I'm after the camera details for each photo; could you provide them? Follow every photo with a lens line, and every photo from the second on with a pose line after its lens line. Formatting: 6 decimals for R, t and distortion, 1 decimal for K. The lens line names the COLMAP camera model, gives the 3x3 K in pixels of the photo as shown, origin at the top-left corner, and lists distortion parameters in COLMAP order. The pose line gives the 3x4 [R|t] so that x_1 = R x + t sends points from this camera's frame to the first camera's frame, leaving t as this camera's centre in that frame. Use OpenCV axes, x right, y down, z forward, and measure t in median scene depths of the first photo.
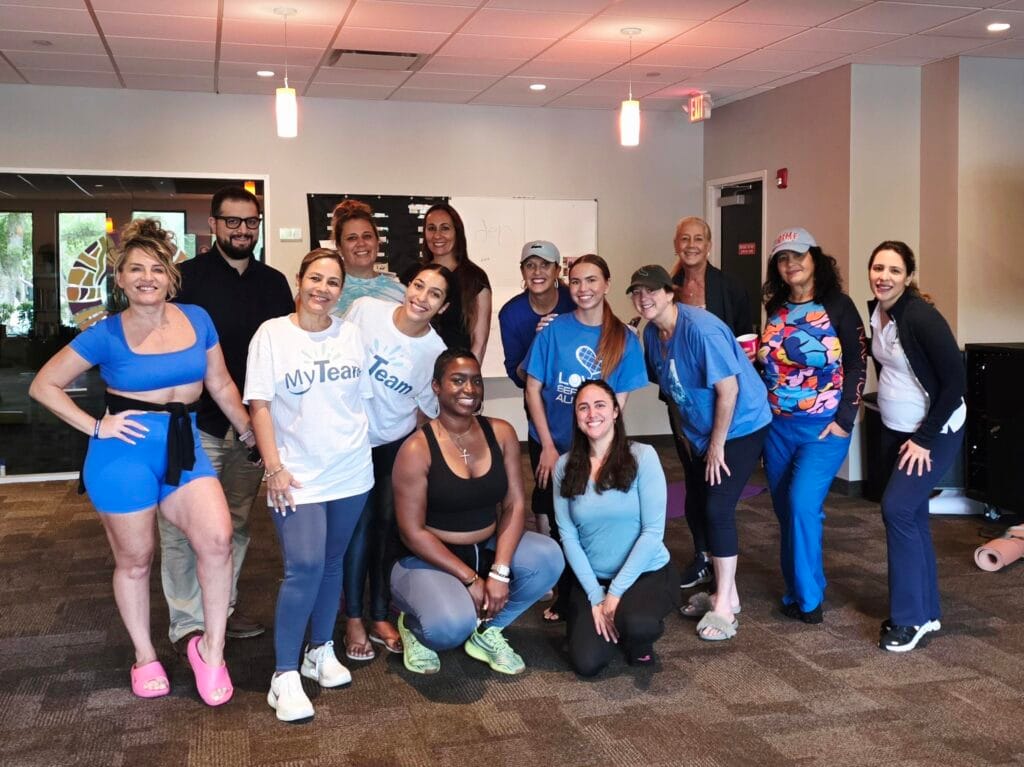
lens RADIAL K [[1146.4, 0, 512.0], [0, 1146.4, 383.5], [0, 0, 1]] dist [0.006991, -0.012054]
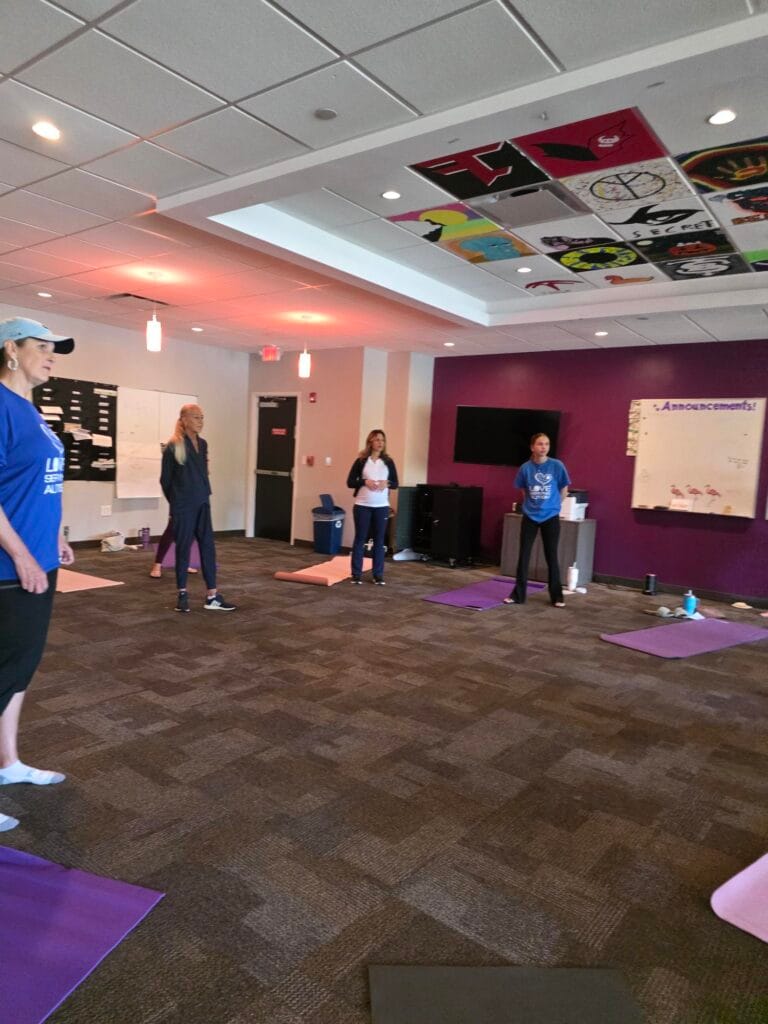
lens RADIAL K [[699.9, 0, 381.6], [0, 699.9, 540.1], [0, 0, 1]] dist [0.002832, -0.000058]
pose [[0.794210, -0.019532, 0.607329, -0.412169], [-0.004584, 0.999262, 0.038132, 0.018672], [-0.607626, -0.033069, 0.793534, -0.027380]]
